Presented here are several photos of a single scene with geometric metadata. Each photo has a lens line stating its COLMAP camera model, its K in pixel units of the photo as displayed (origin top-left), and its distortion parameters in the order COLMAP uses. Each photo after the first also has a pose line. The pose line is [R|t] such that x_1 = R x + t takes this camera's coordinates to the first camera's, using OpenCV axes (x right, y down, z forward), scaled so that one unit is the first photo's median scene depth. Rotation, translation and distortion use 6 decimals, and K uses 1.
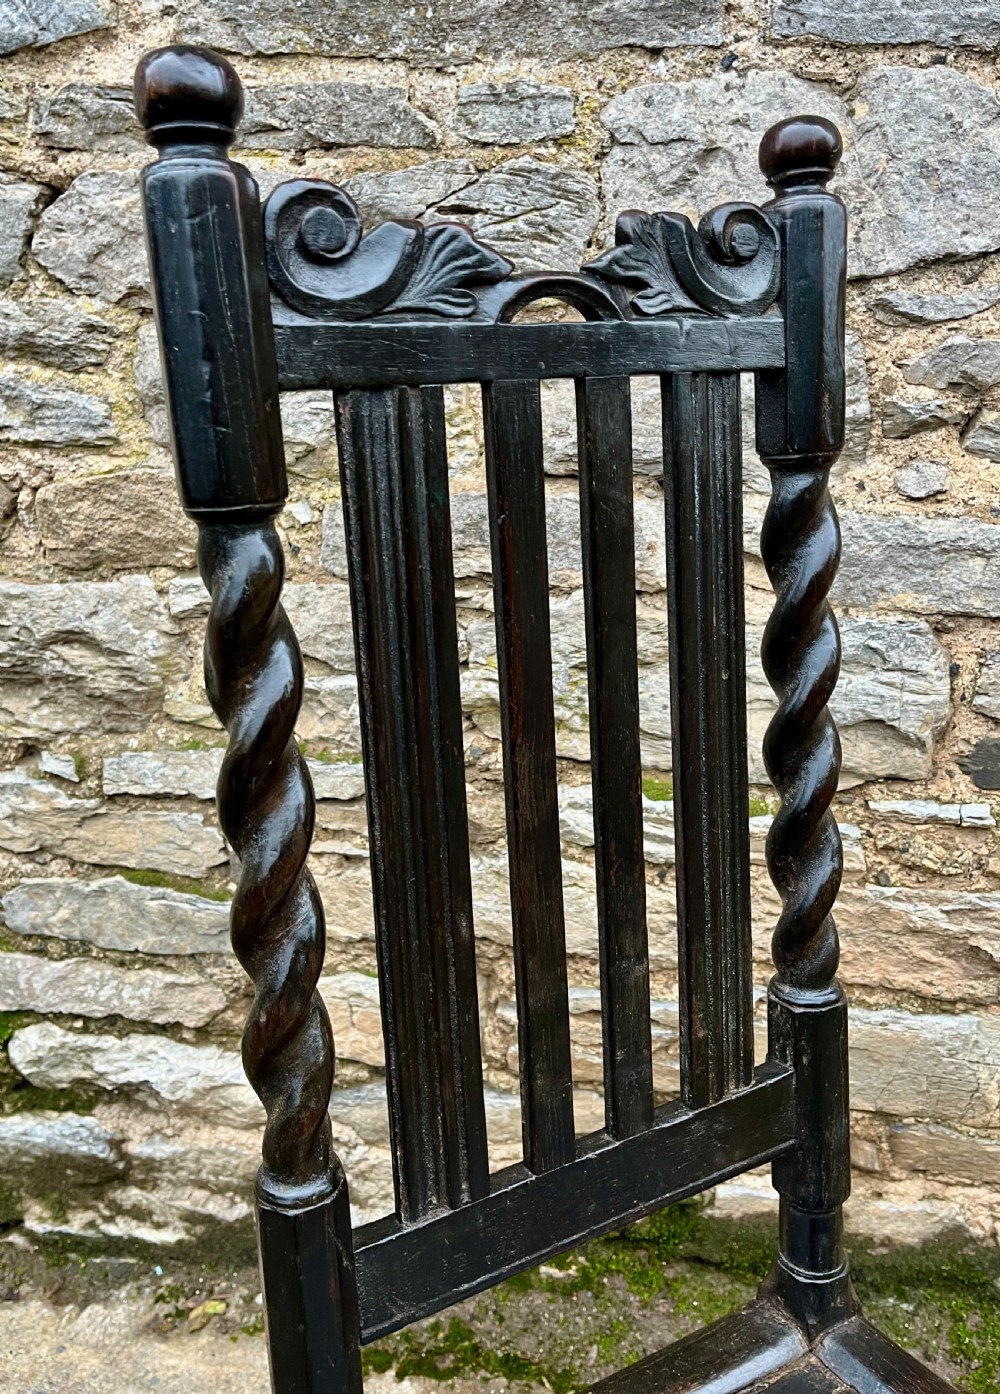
lens RADIAL K [[1142.4, 0, 493.0], [0, 1142.4, 666.7], [0, 0, 1]] dist [0.047871, -0.044886]
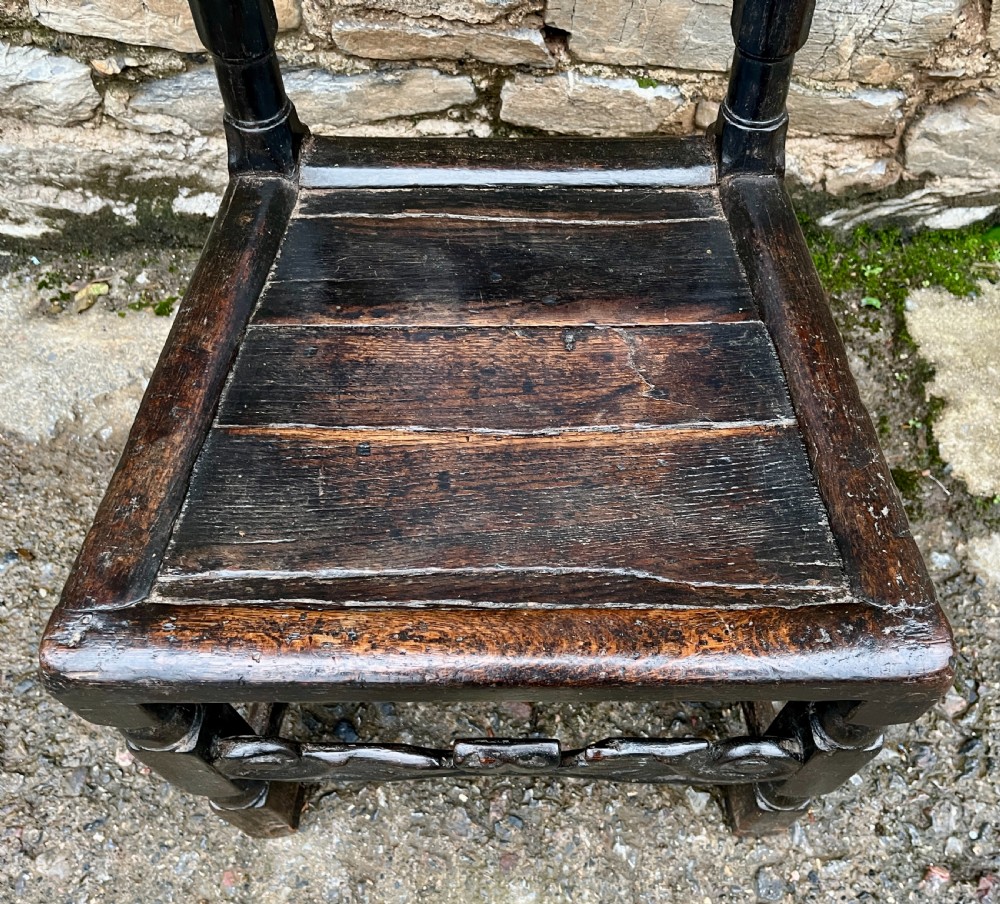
lens RADIAL K [[980.4, 0, 550.7], [0, 980.4, 468.4], [0, 0, 1]] dist [0.038620, -0.026519]
pose [[0.993453, -0.088832, 0.071833, 0.107209], [0.013857, 0.717836, 0.696074, 0.053381], [-0.113398, -0.690521, 0.714368, 0.219460]]
